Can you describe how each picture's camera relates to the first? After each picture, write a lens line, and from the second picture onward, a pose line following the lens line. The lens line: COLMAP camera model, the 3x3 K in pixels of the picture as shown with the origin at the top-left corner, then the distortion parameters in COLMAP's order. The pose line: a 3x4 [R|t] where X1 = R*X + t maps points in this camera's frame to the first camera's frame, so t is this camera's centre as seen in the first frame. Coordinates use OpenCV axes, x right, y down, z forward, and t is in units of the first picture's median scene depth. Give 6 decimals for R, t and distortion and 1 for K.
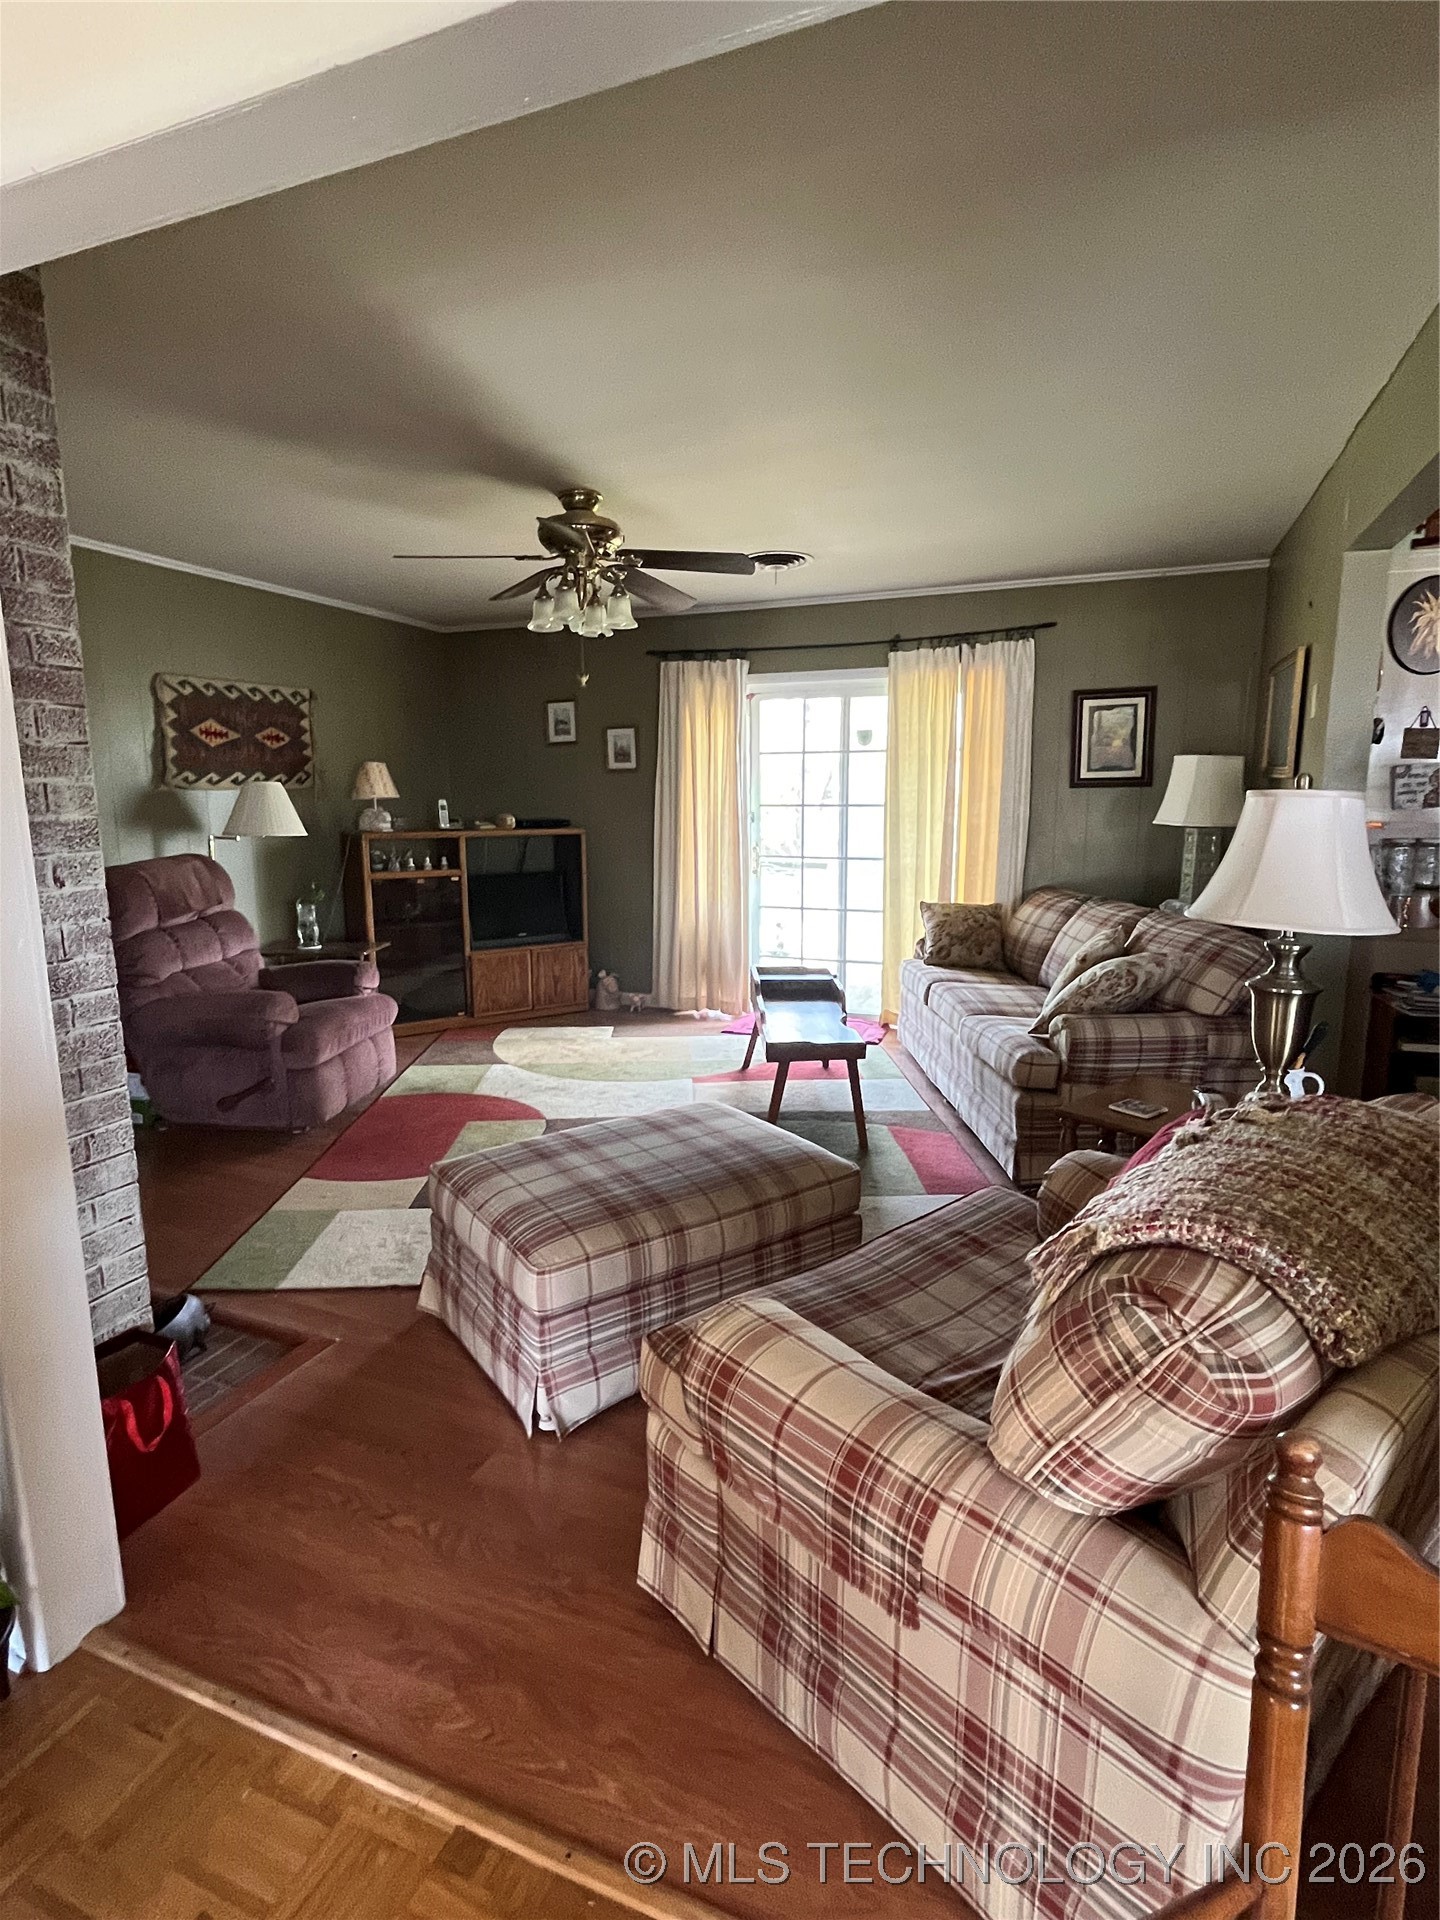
lens RADIAL K [[972.3, 0, 721.2], [0, 972.3, 954.2], [0, 0, 1]] dist [-0.004647, -0.000930]
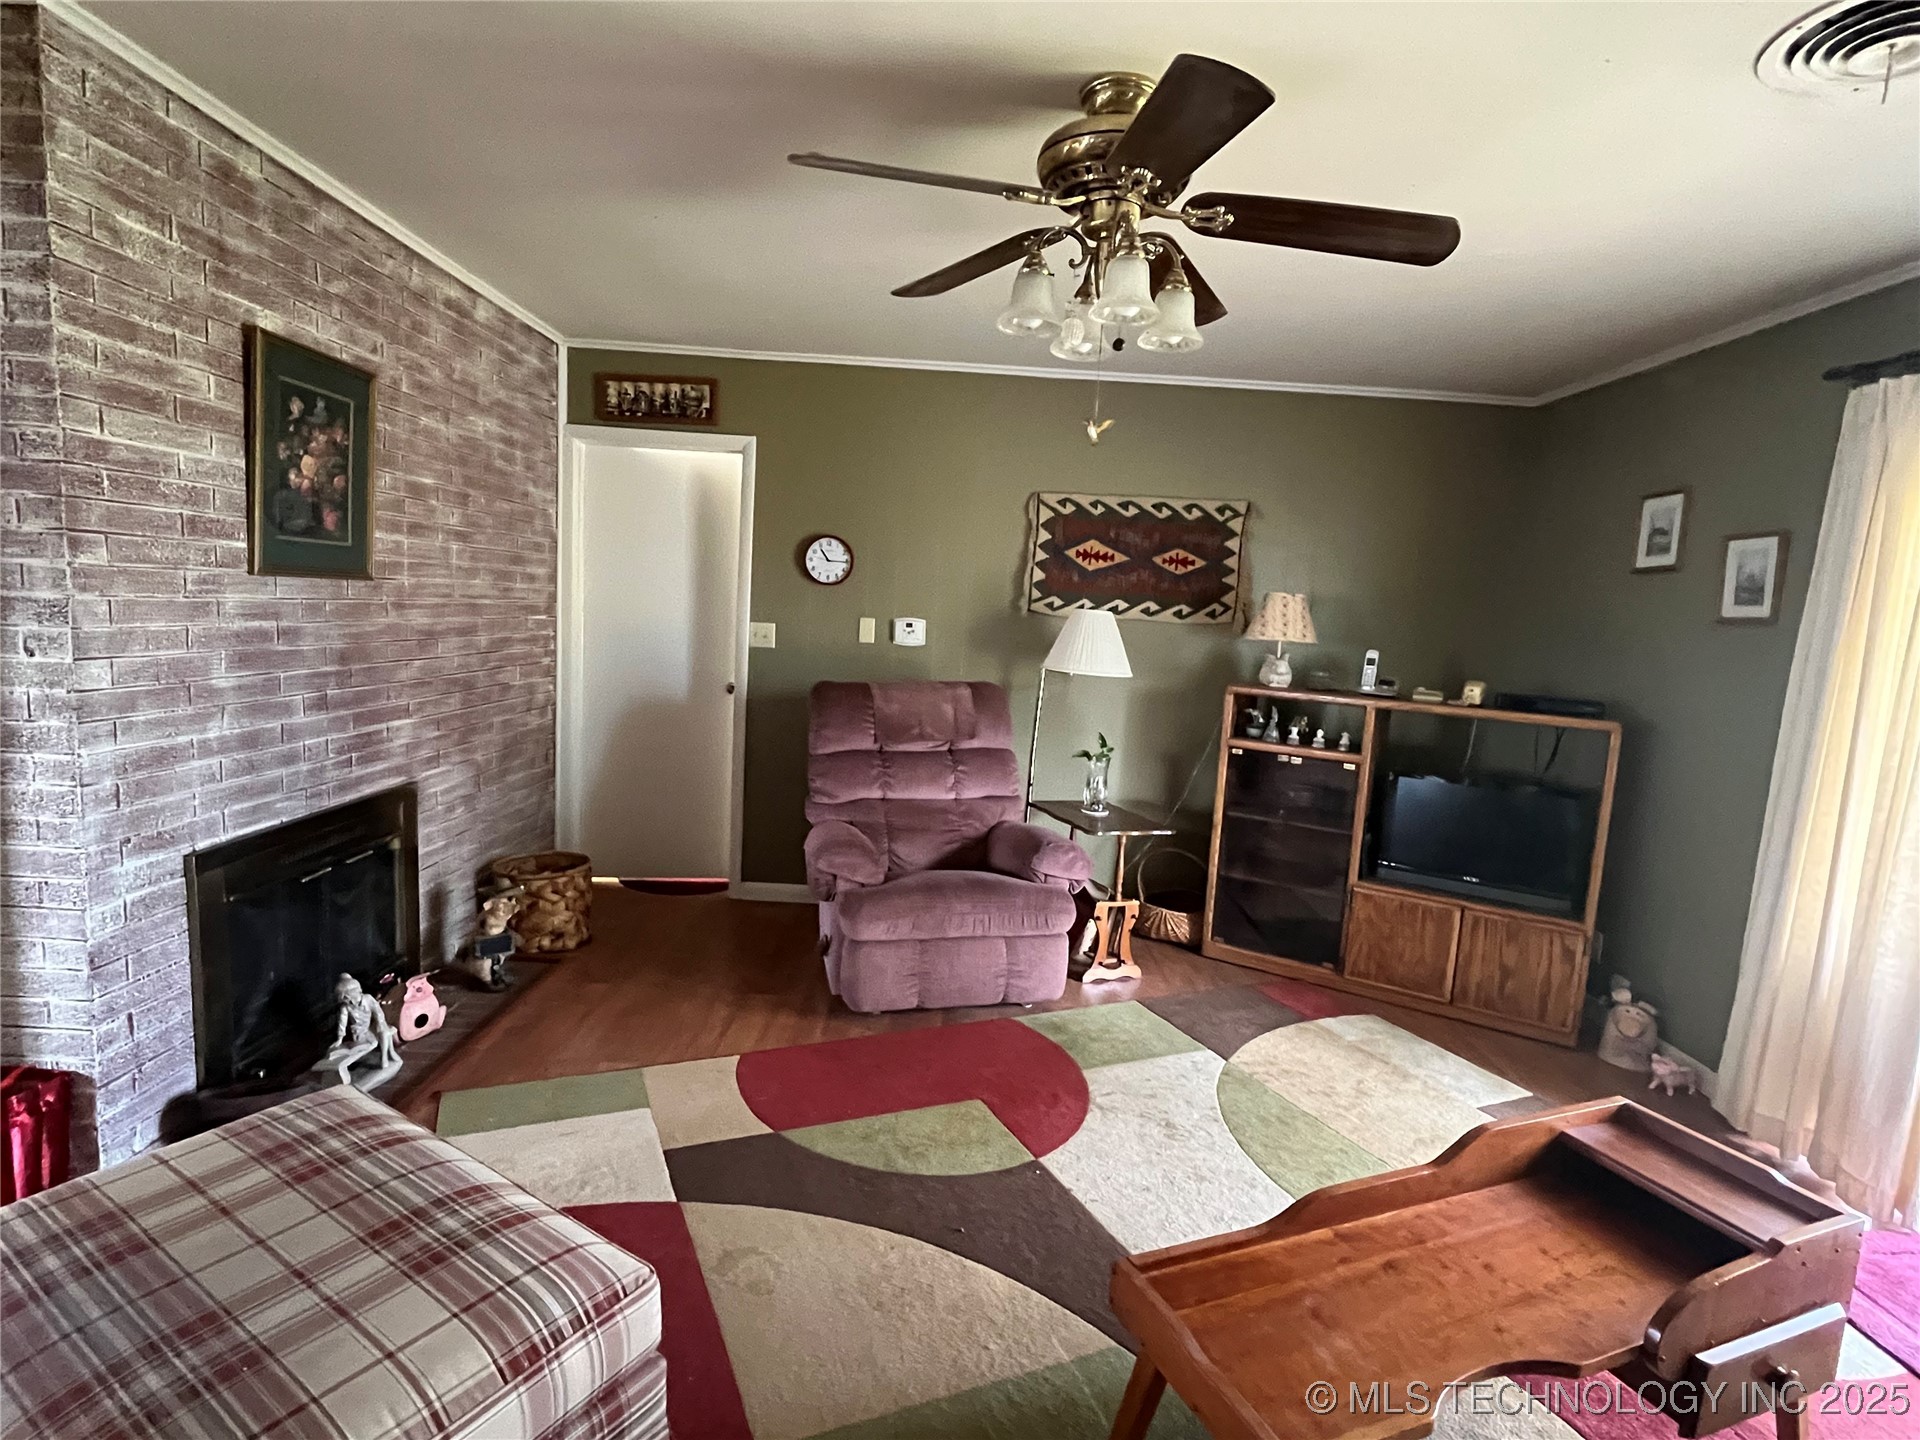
lens RADIAL K [[972.3, 0, 955.1], [0, 972.3, 725.4], [0, 0, 1]] dist [-0.004647, -0.000930]
pose [[0.367358, 0.137109, -0.919918, 0.274412], [-0.209904, 0.975779, 0.061613, -0.104073], [0.906084, 0.170460, 0.387240, 0.567320]]
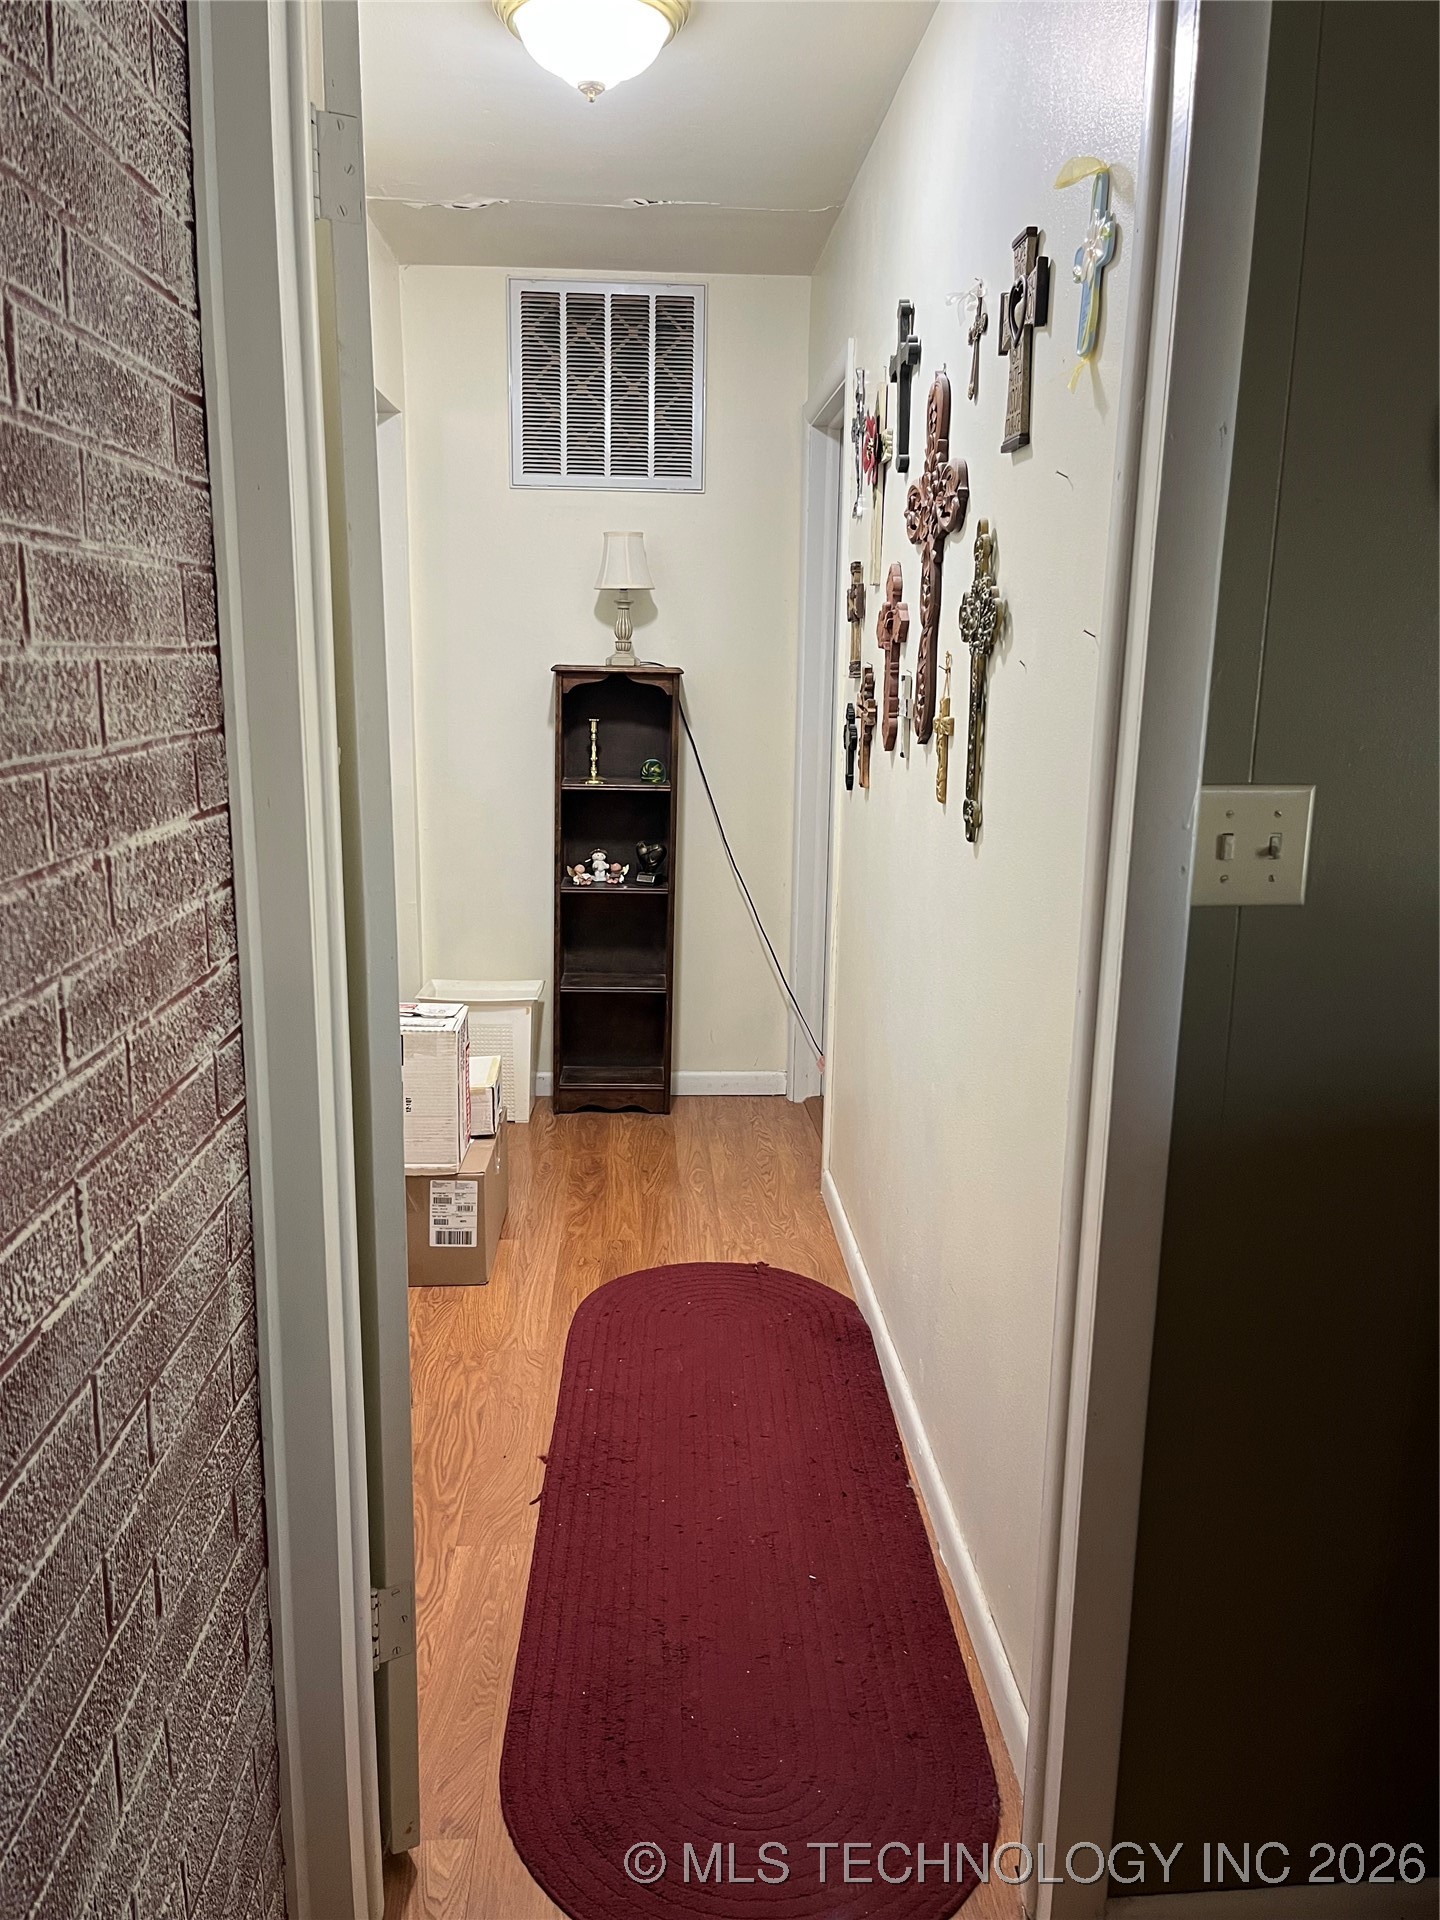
lens RADIAL K [[1444.0, 0, 720.0], [0, 1444.0, 960.0], [0, 0, 1]] dist [0.037926, -0.035615]
pose [[0.455575, 0.196805, -0.868170, -0.478613], [-0.162101, 0.977290, 0.136479, -0.091524], [0.875314, 0.078555, 0.477131, 0.517628]]
